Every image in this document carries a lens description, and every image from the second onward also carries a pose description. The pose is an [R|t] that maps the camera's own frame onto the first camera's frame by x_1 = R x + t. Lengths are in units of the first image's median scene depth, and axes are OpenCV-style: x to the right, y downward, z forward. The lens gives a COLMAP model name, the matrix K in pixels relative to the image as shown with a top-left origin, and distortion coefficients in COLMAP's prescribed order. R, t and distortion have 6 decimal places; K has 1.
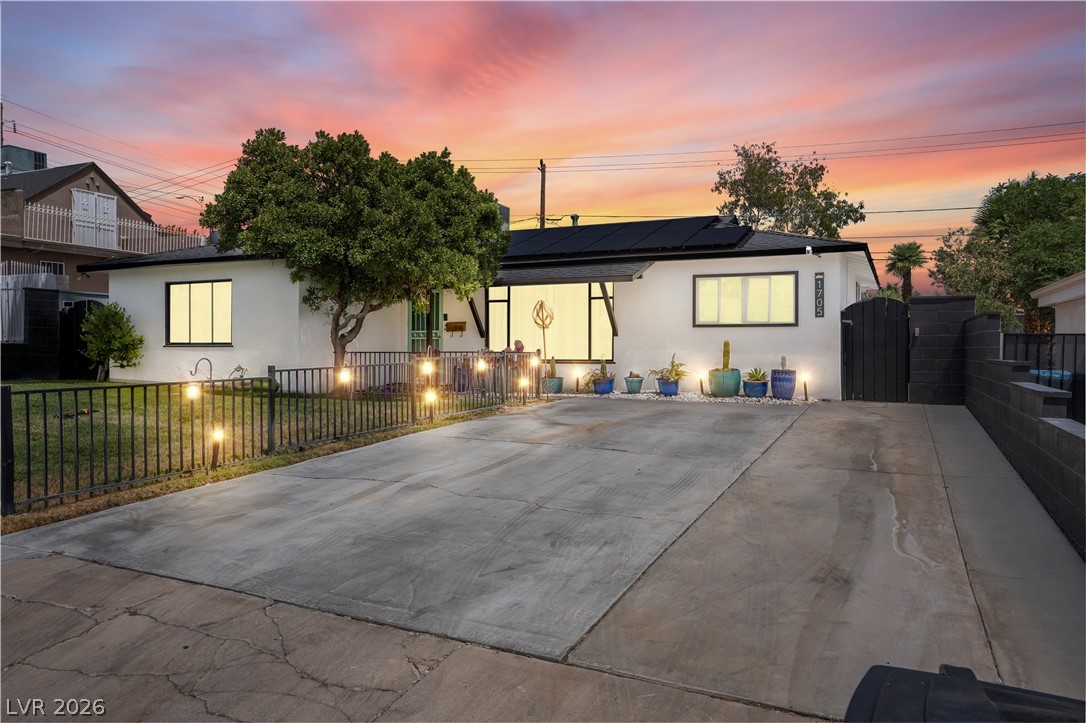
lens RADIAL K [[742.3, 0, 543.0], [0, 742.3, 361.5], [0, 0, 1]] dist [0.005409, 0.000799]
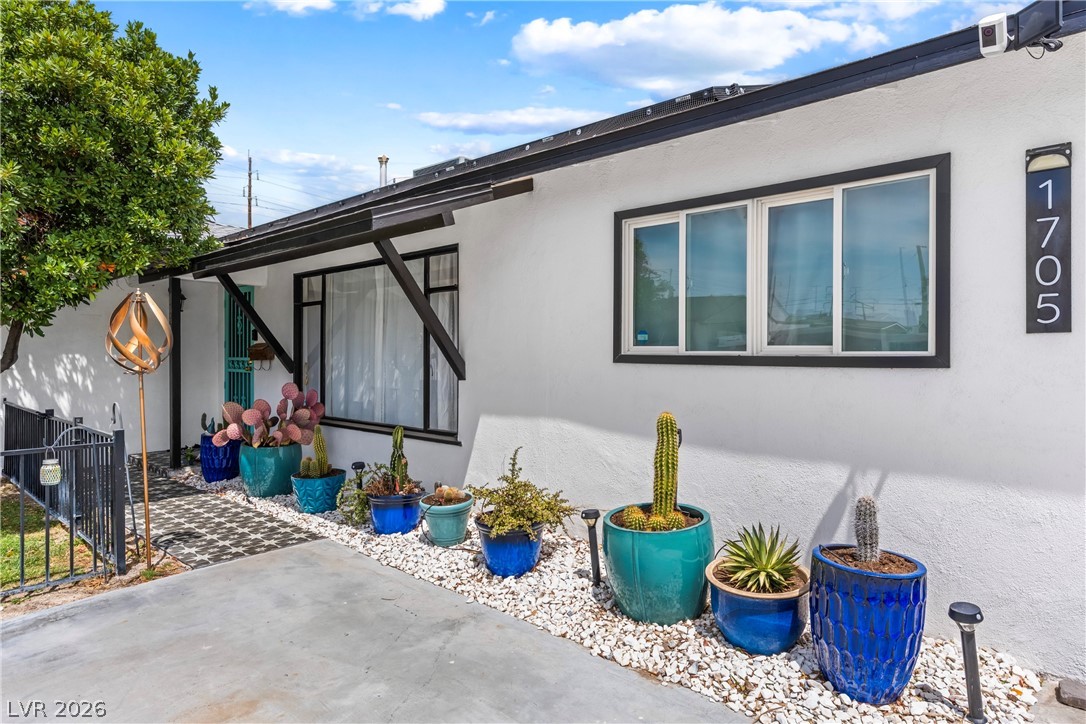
lens RADIAL K [[622.0, 0, 543.0], [0, 622.0, 362.0], [0, 0, 1]] dist [-0.004310, -0.001151]
pose [[0.954355, 0.008427, -0.298557, 0.275902], [-0.011423, 0.999900, -0.008292, -0.046220], [0.298457, 0.011324, 0.954356, 0.759306]]
